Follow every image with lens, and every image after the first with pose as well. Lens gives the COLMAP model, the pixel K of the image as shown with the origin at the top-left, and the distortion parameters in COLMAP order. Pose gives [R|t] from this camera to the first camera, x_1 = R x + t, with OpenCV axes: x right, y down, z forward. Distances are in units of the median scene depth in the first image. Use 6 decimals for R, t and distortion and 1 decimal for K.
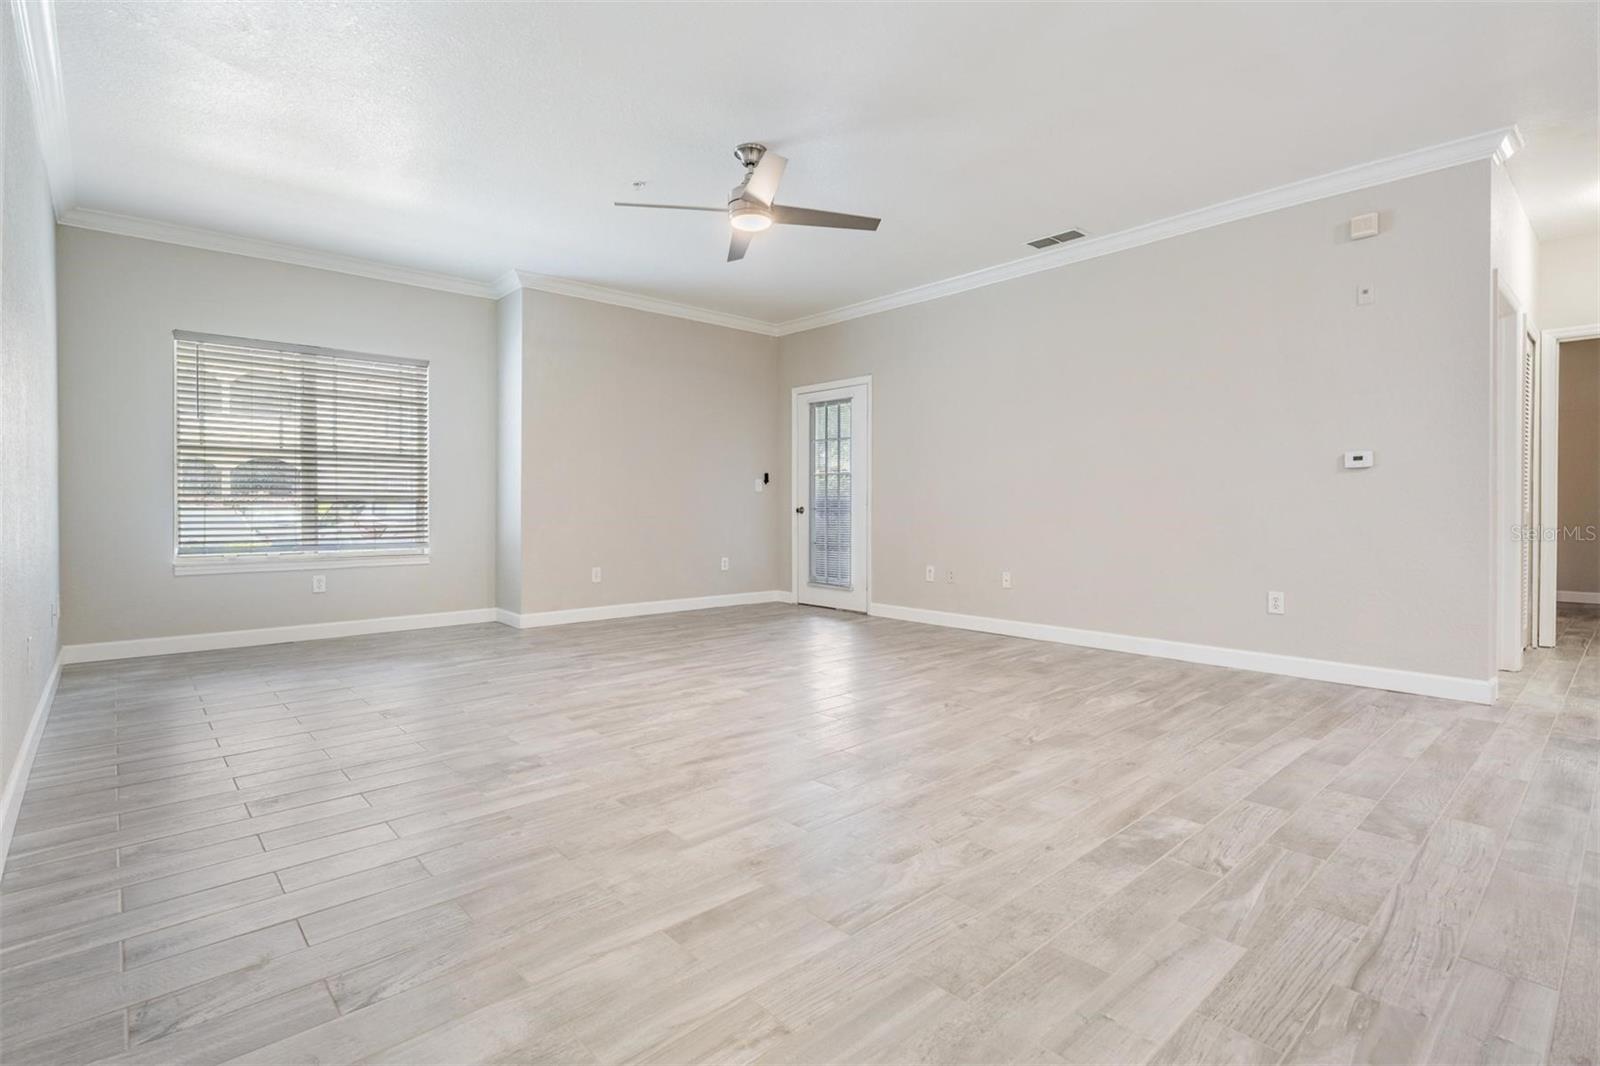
lens RADIAL K [[765.1, 0, 796.7], [0, 765.1, 510.9], [0, 0, 1]] dist [0.001284, -0.000395]
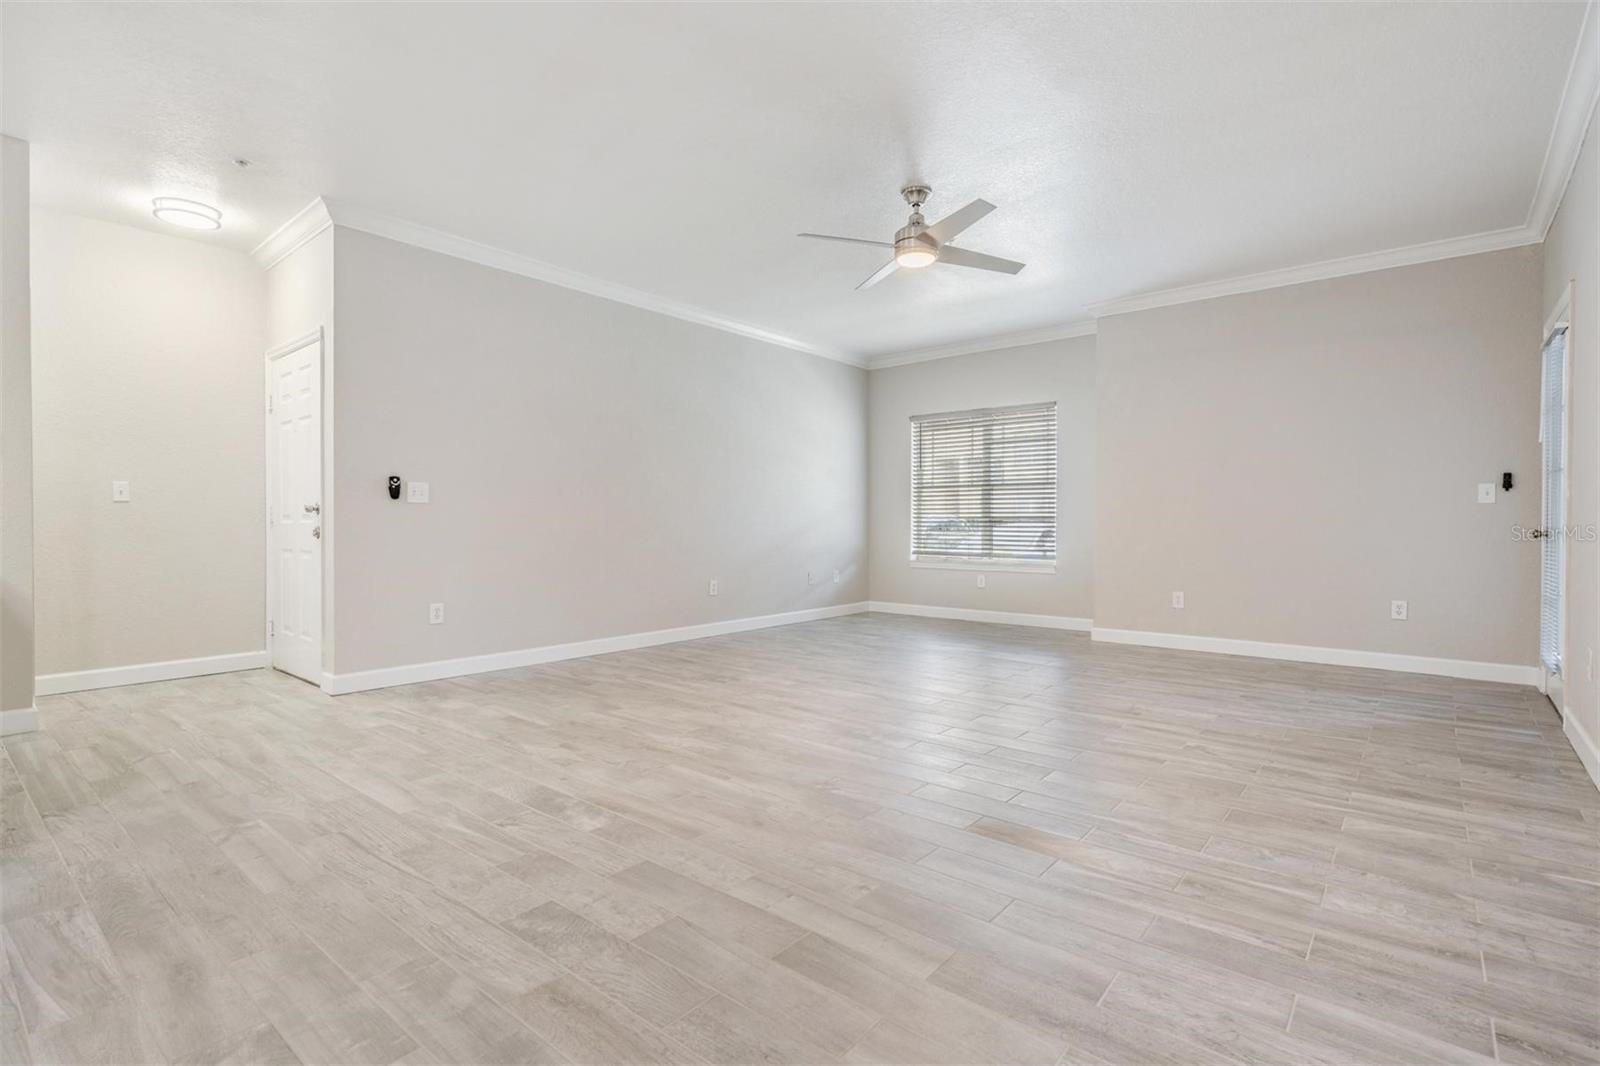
lens RADIAL K [[758.5, 0, 796.0], [0, 758.5, 527.4], [0, 0, 1]] dist [0.000153, -0.000097]
pose [[0.139453, 0.005708, -0.990212, 1.337906], [-0.008659, 0.999952, 0.004545, -0.009313], [0.990191, 0.007941, 0.139496, 0.953455]]
